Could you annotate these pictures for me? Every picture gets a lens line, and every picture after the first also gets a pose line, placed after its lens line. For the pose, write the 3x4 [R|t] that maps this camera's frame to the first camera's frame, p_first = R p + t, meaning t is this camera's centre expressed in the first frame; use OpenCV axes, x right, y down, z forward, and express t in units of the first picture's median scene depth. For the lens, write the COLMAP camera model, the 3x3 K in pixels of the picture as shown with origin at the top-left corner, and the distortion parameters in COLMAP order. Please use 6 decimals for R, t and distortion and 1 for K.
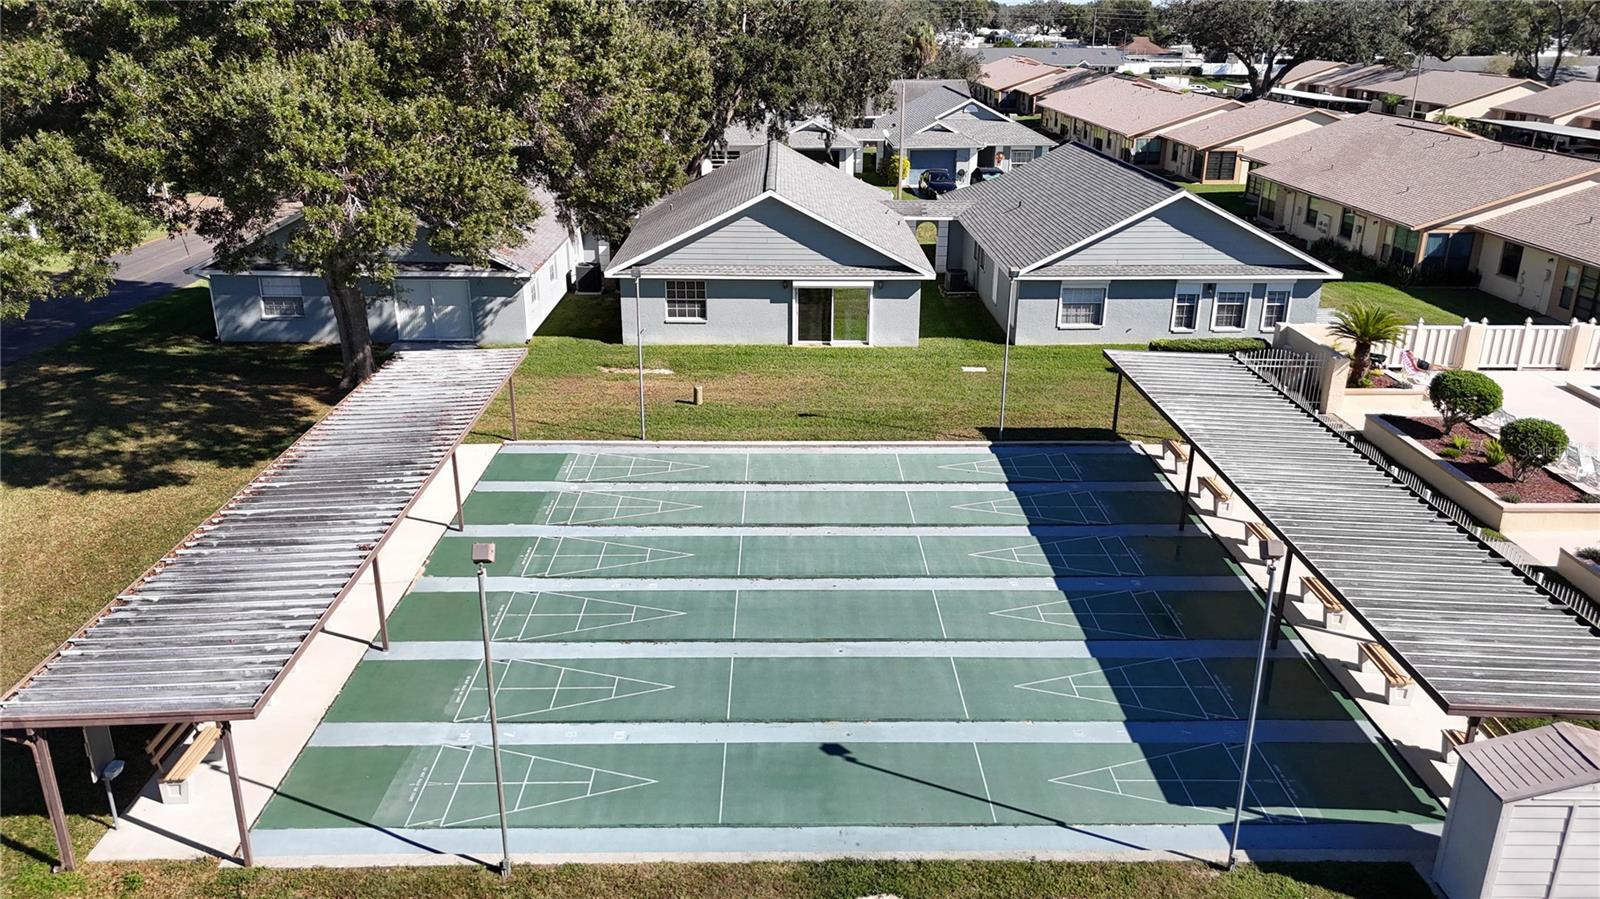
lens RADIAL K [[1189.1, 0, 800.3], [0, 1189.1, 456.6], [0, 0, 1]] dist [0.077692, -0.088297]
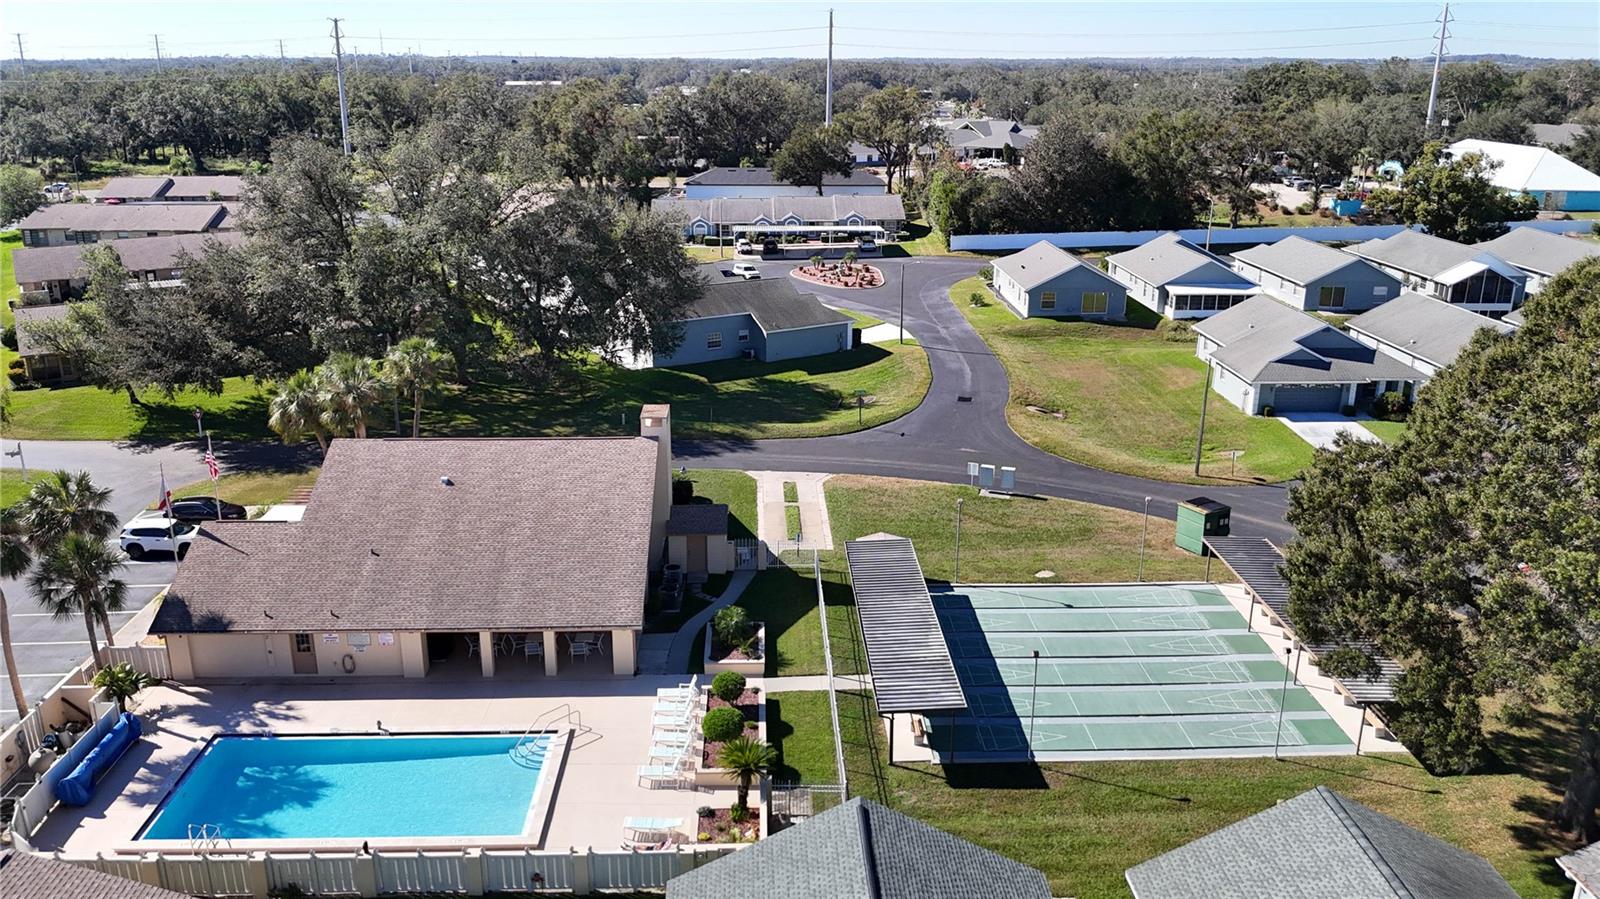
lens RADIAL K [[1229.6, 0, 800.0], [0, 1229.6, 449.5], [0, 0, 1]] dist [0.004578, -0.060036]
pose [[-0.999644, -0.000290, -0.026676, 0.399304], [-0.016661, 0.787726, 0.615801, -1.008032], [0.020835, 0.616026, -0.787450, 1.592258]]
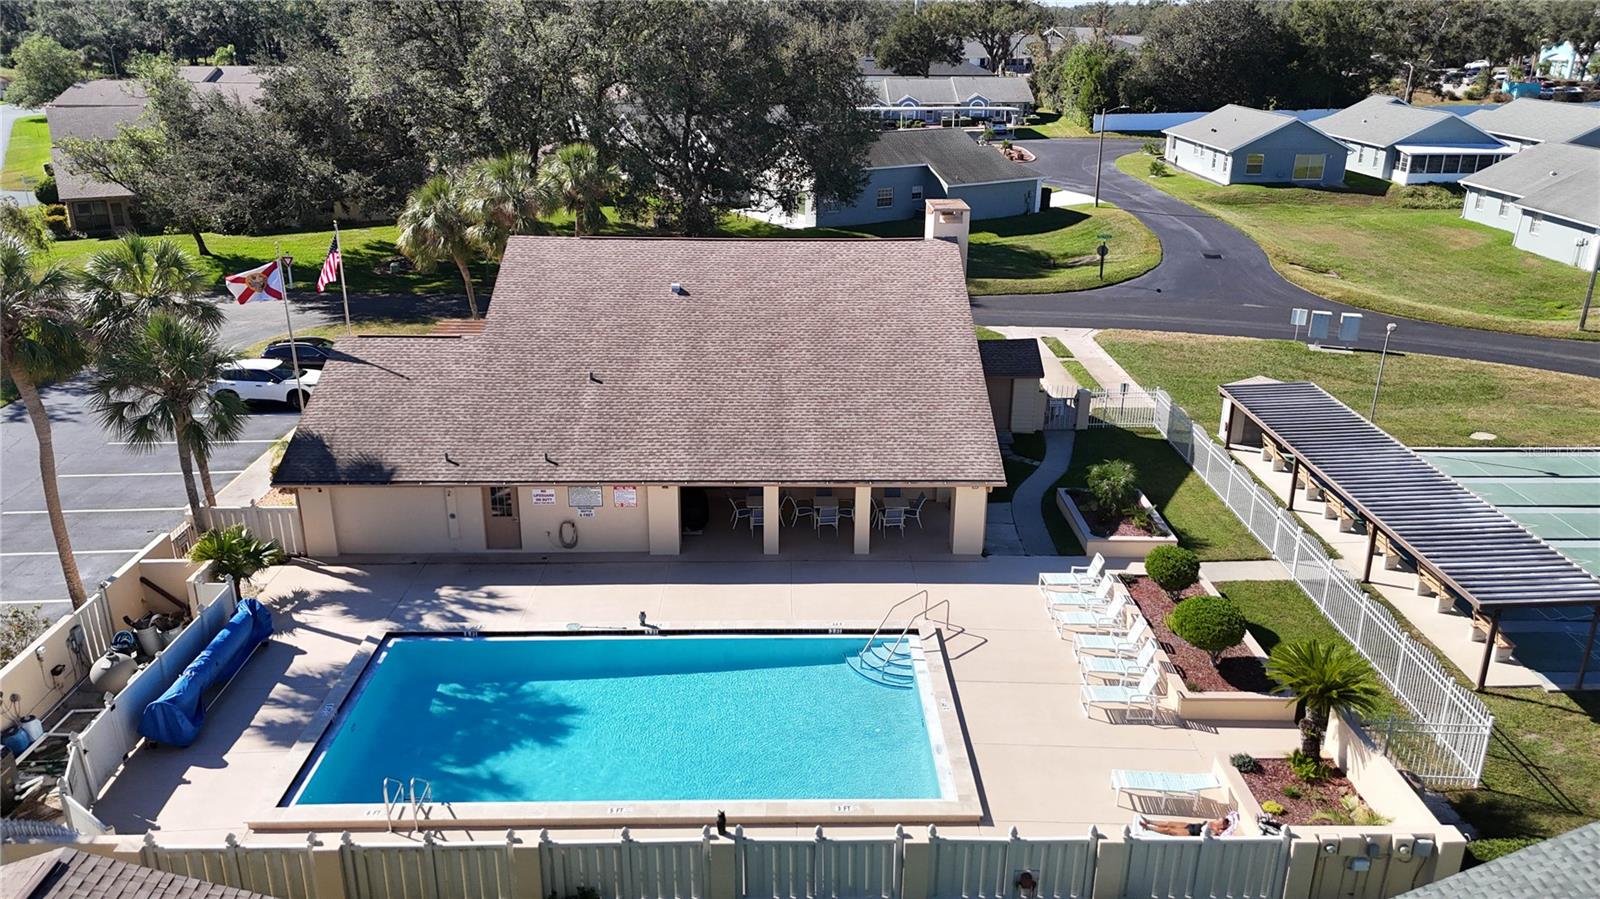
lens RADIAL K [[1189.1, 0, 800.3], [0, 1189.1, 456.6], [0, 0, 1]] dist [0.077692, -0.088297]
pose [[-0.999957, -0.007040, -0.006080, 0.700547], [-0.009301, 0.754211, 0.656567, -0.602130], [-0.000037, 0.656595, -0.754244, 1.289979]]
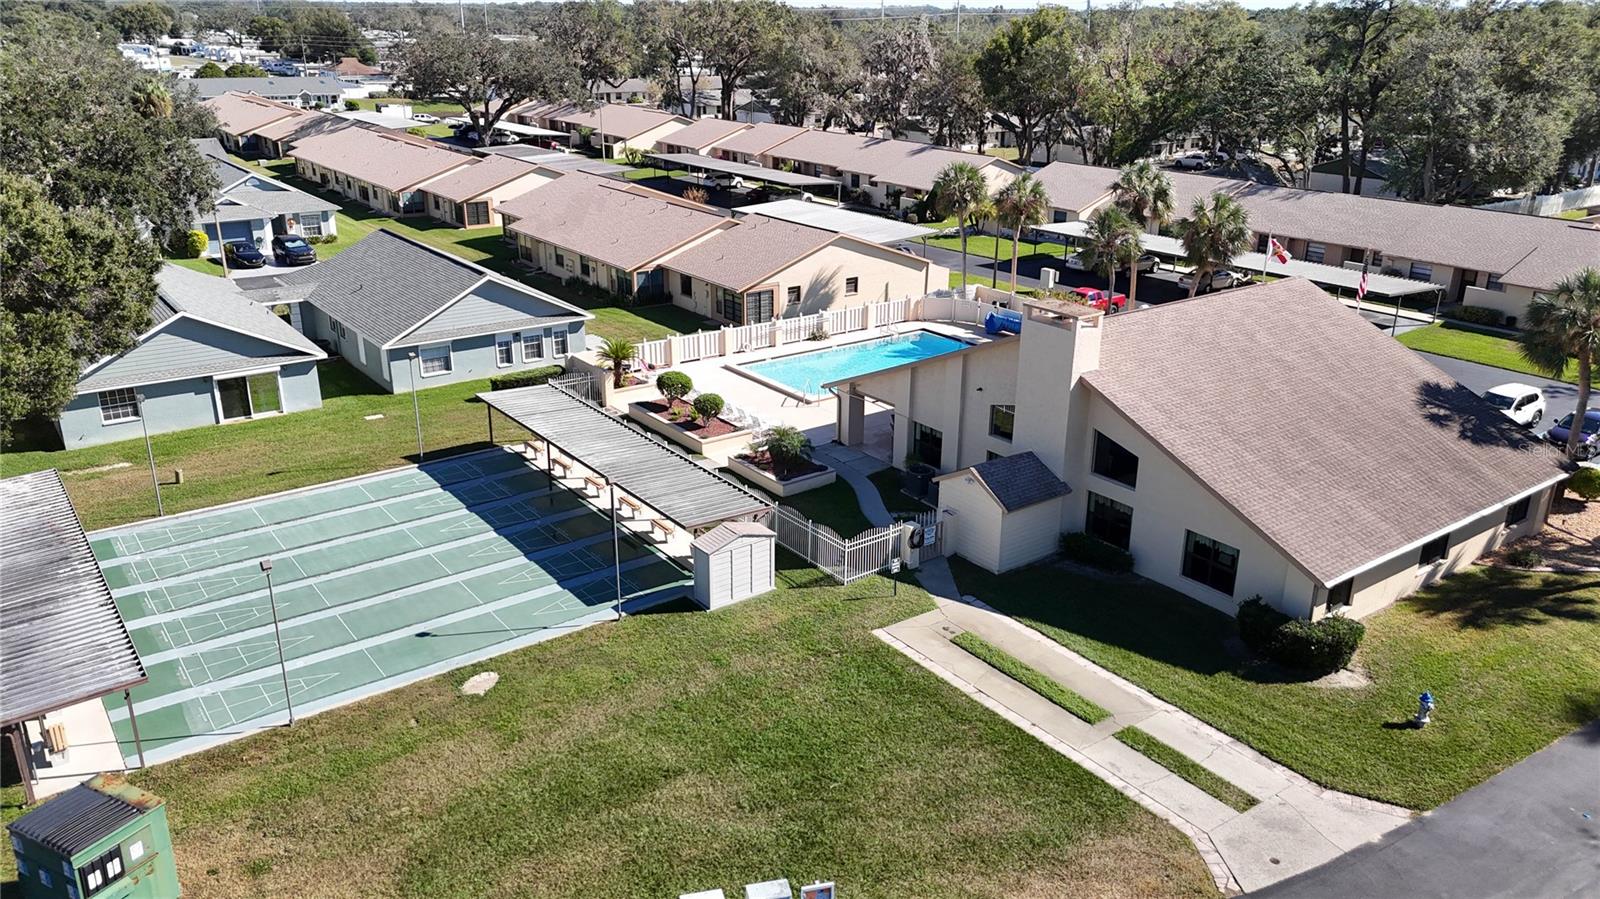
lens RADIAL K [[1189.1, 0, 800.3], [0, 1189.1, 456.6], [0, 0, 1]] dist [0.077692, -0.088297]
pose [[0.816234, -0.205060, 0.540104, -0.220656], [0.201669, 0.977211, 0.066243, -0.020192], [-0.541379, 0.054853, 0.838988, -0.465647]]
